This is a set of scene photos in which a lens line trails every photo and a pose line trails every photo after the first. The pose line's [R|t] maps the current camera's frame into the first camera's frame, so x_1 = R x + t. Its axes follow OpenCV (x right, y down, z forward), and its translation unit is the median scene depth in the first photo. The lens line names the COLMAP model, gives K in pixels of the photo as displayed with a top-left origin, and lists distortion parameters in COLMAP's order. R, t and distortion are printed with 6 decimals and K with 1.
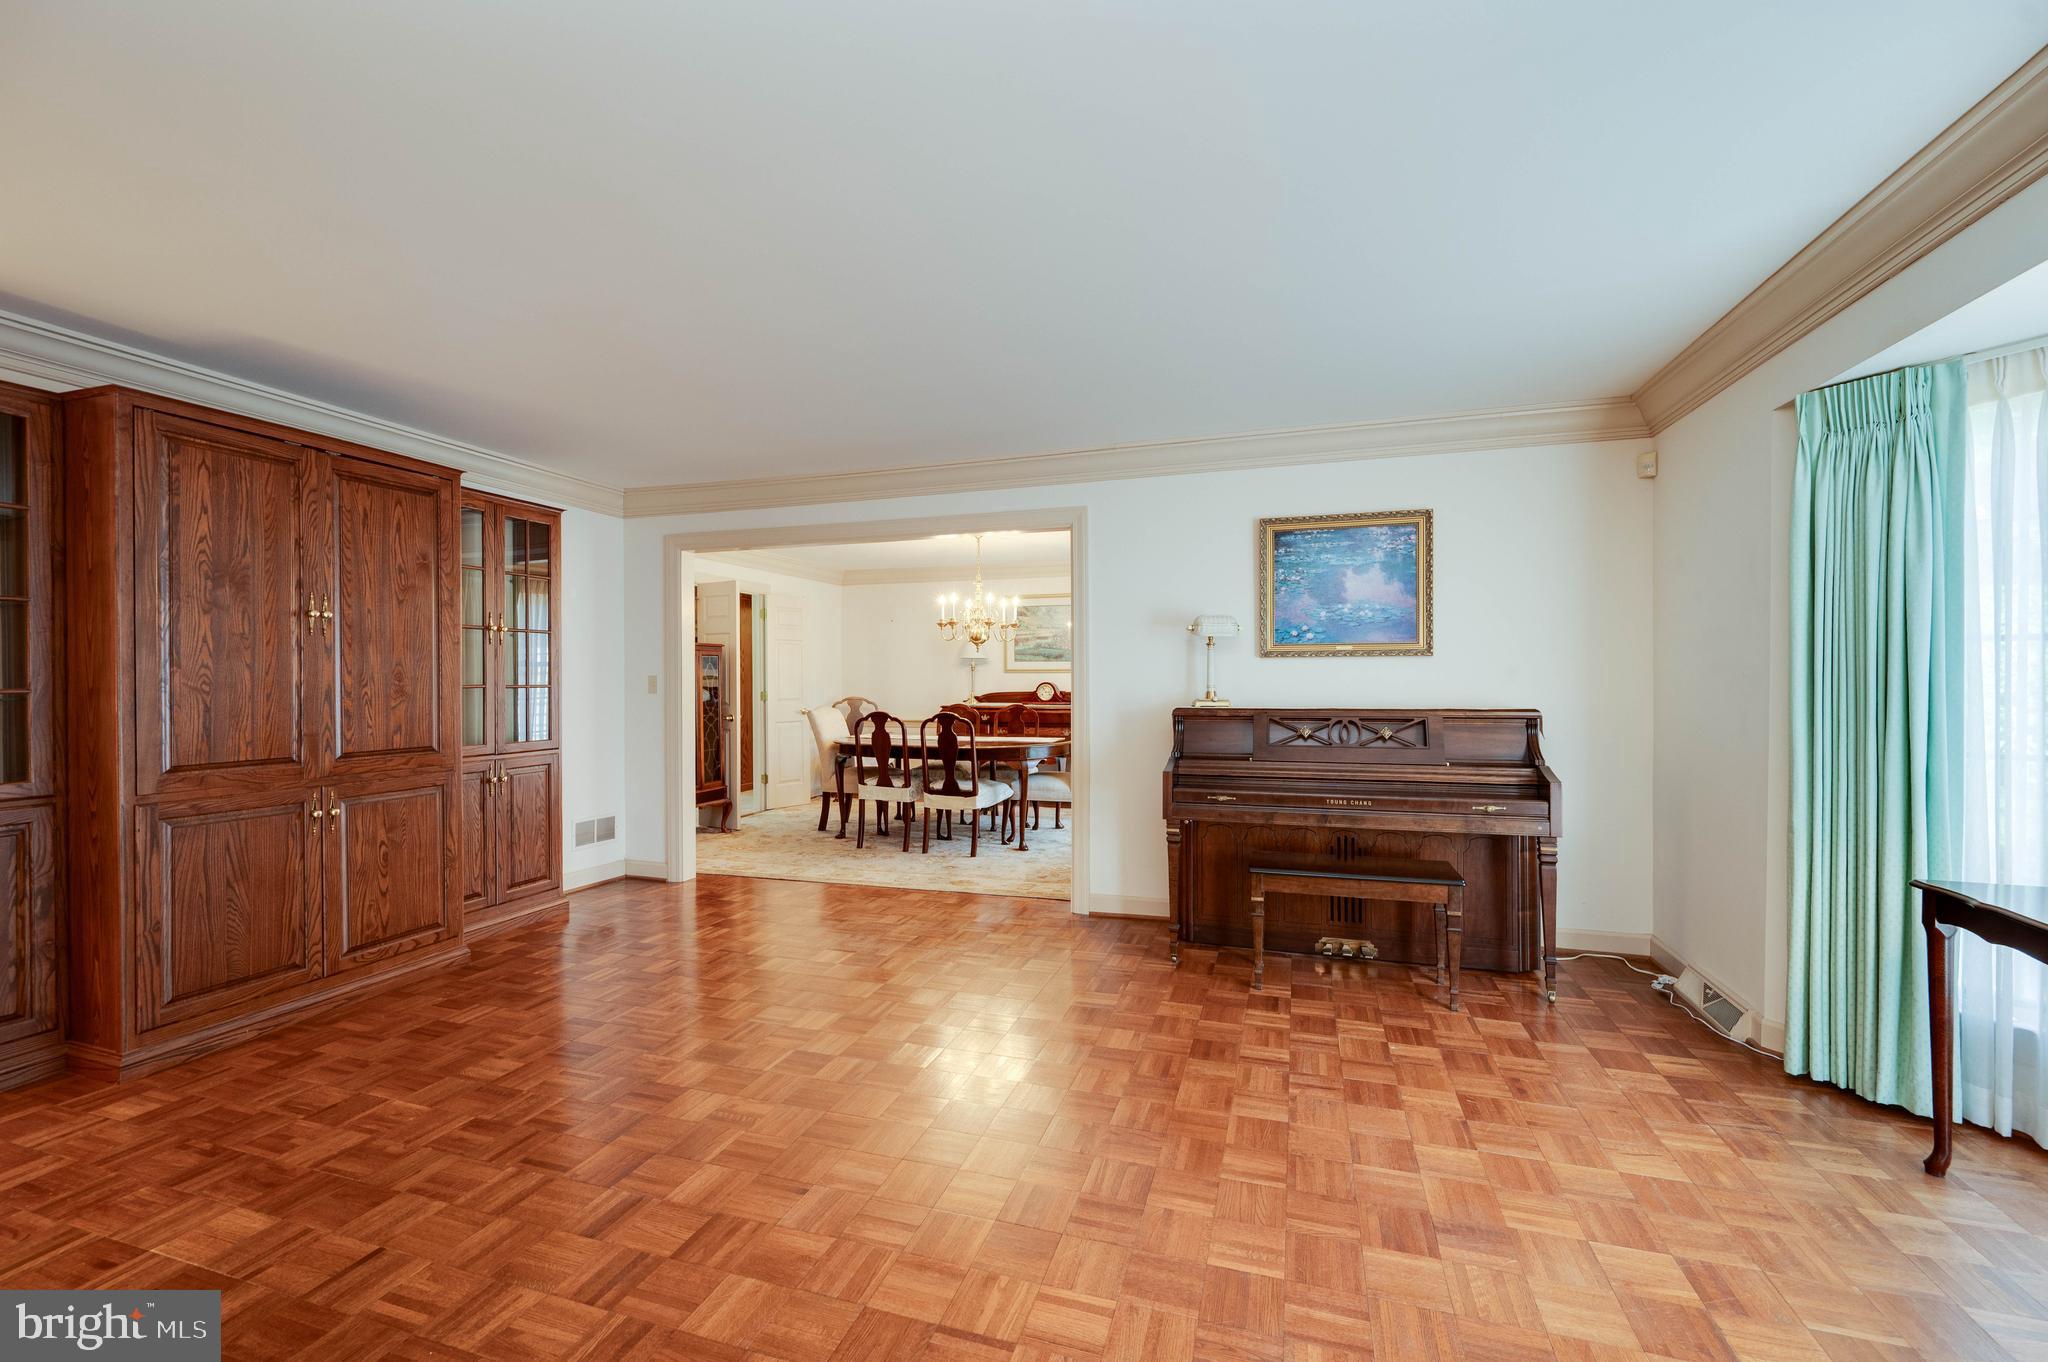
lens RADIAL K [[831.7, 0, 1024.0], [0, 831.7, 681.0], [0, 0, 1]] dist [-0.000180, -0.000130]
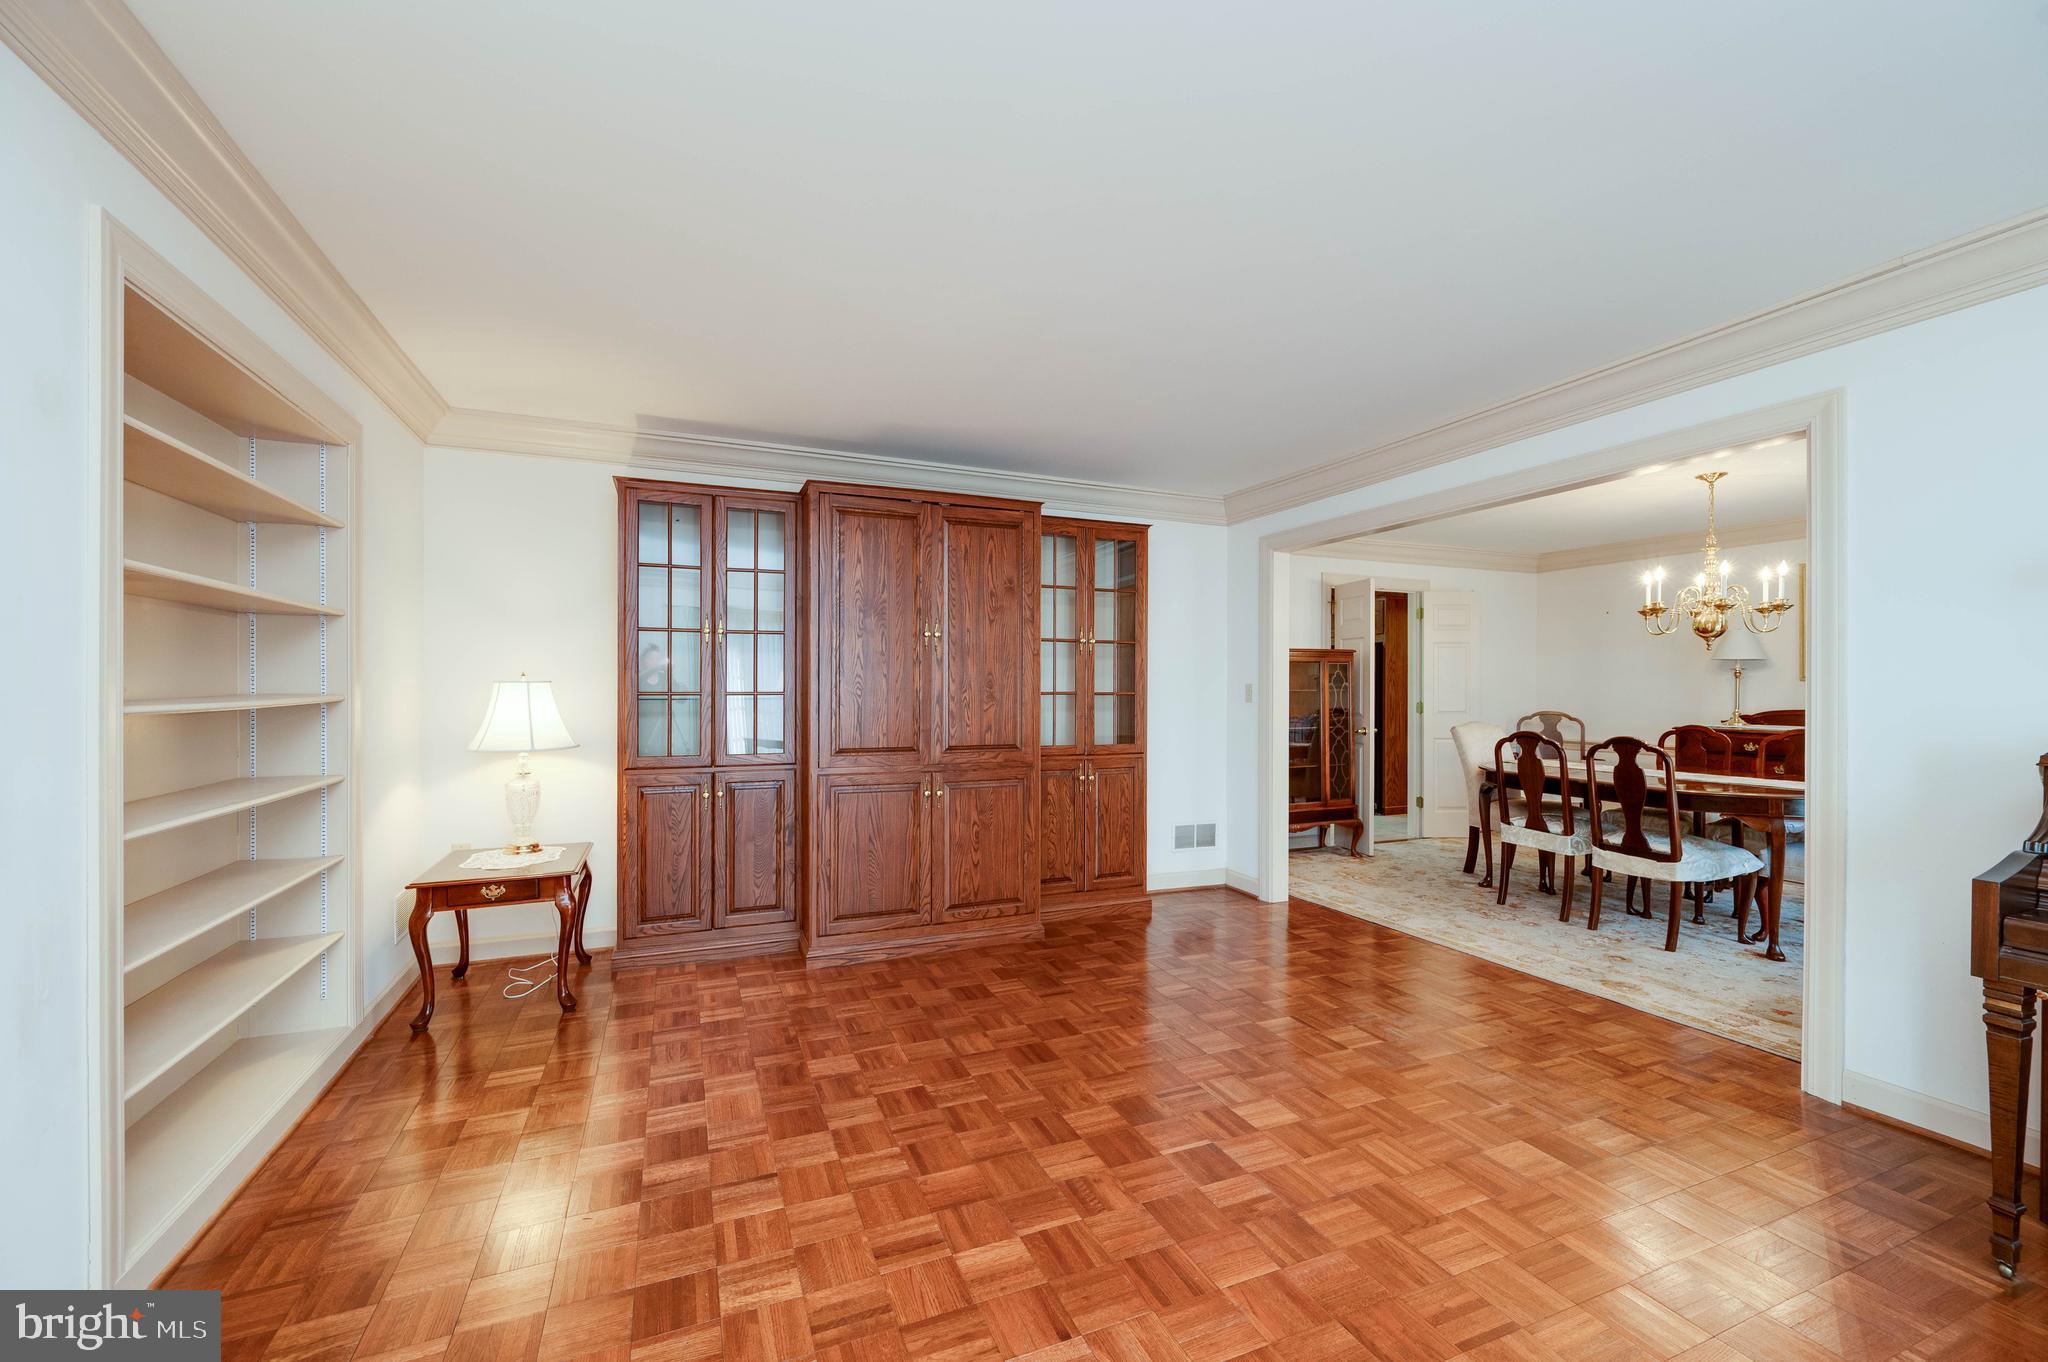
lens RADIAL K [[831.7, 0, 1024.0], [0, 831.7, 681.0], [0, 0, 1]] dist [-0.000180, -0.000130]
pose [[0.655677, -0.001452, -0.755040, 0.170420], [-0.006379, 0.999952, -0.007463, -0.000993], [0.755015, 0.009710, 0.655636, 0.249029]]
